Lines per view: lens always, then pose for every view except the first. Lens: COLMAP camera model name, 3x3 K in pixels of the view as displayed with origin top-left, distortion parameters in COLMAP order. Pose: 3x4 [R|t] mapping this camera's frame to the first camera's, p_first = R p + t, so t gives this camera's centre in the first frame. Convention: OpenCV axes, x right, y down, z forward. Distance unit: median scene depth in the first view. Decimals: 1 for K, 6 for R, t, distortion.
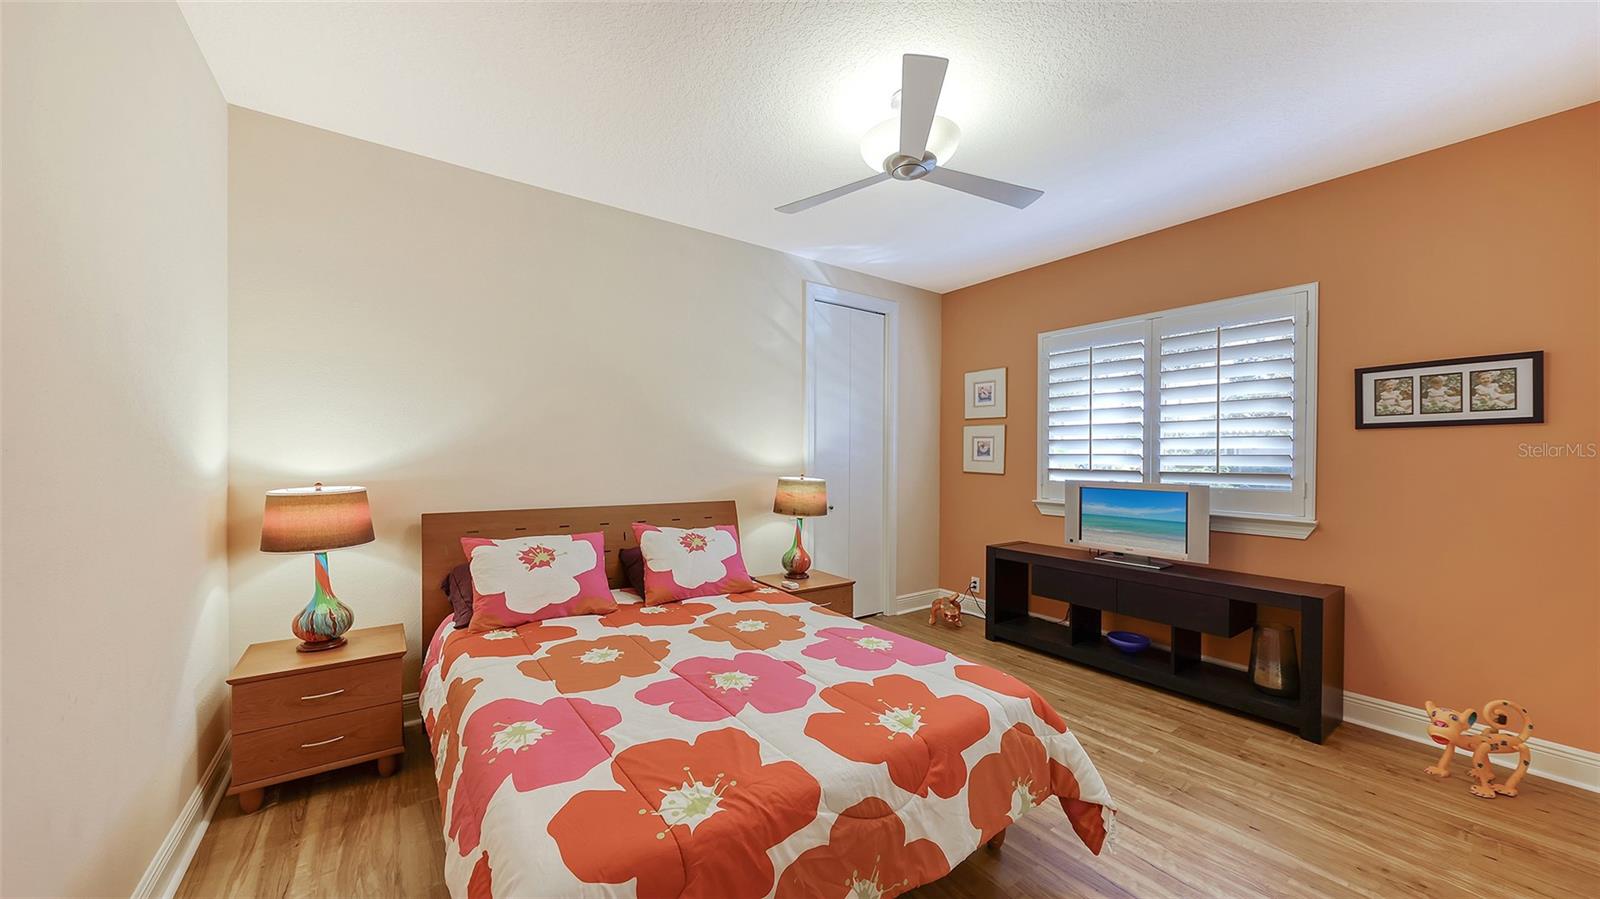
lens RADIAL K [[557.1, 0, 795.2], [0, 557.1, 454.5], [0, 0, 1]] dist [0.000772, -0.000017]
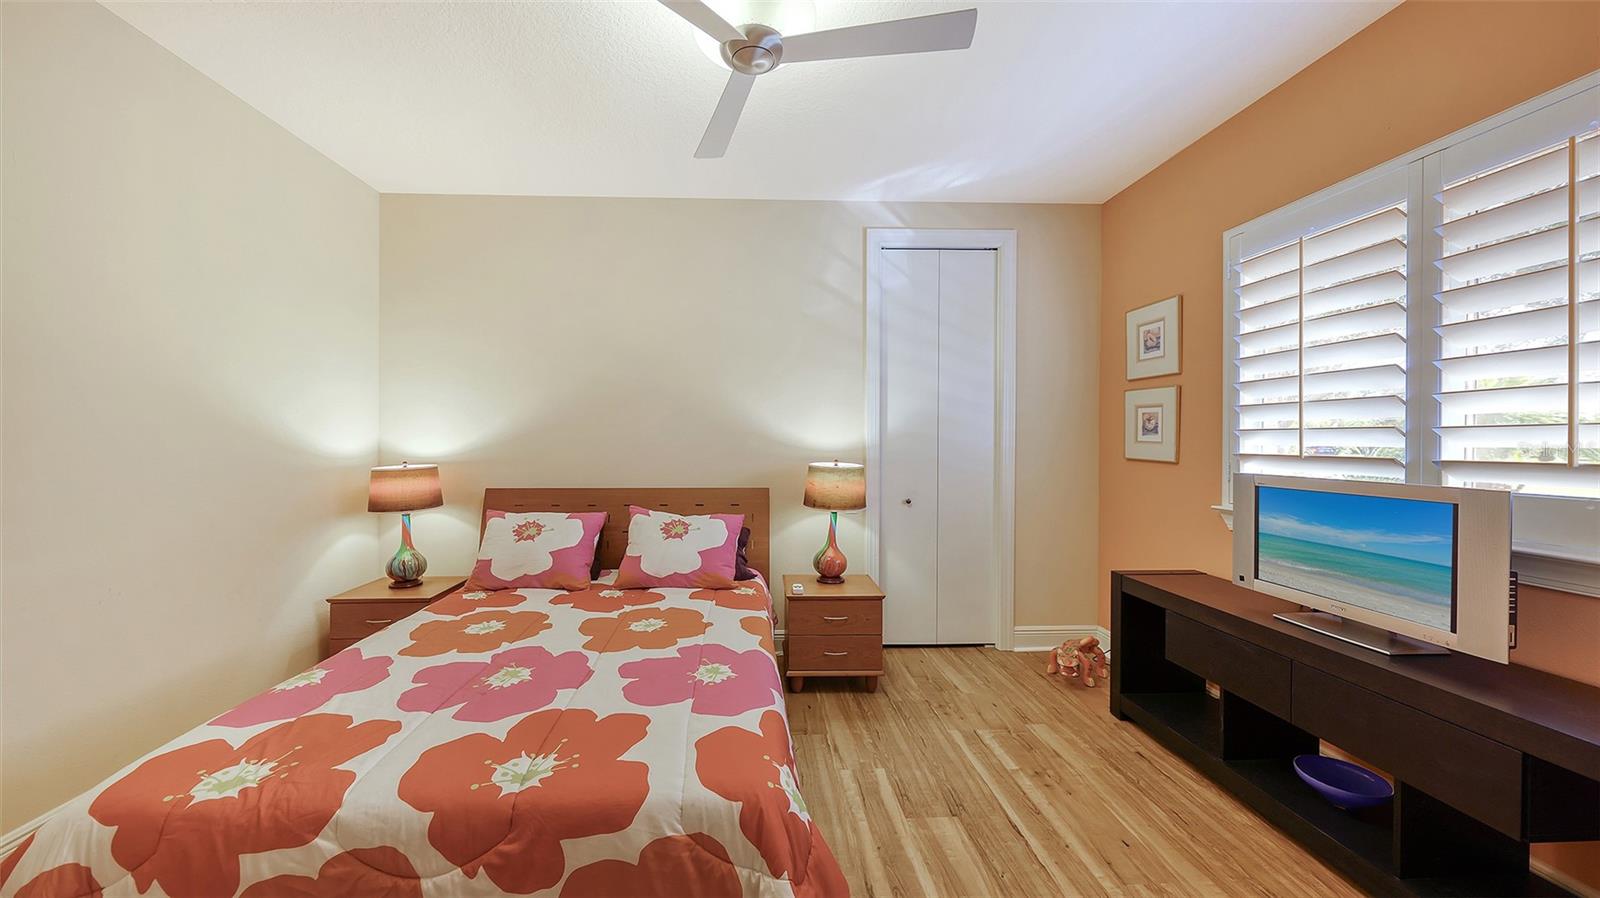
lens RADIAL K [[573.8, 0, 796.5], [0, 573.8, 436.6], [0, 0, 1]] dist [-0.001644, -0.000215]
pose [[0.833322, -0.012851, -0.552639, 0.448265], [0.009472, 0.999915, -0.008970, 0.008775], [0.552707, 0.002240, 0.833373, 0.252115]]
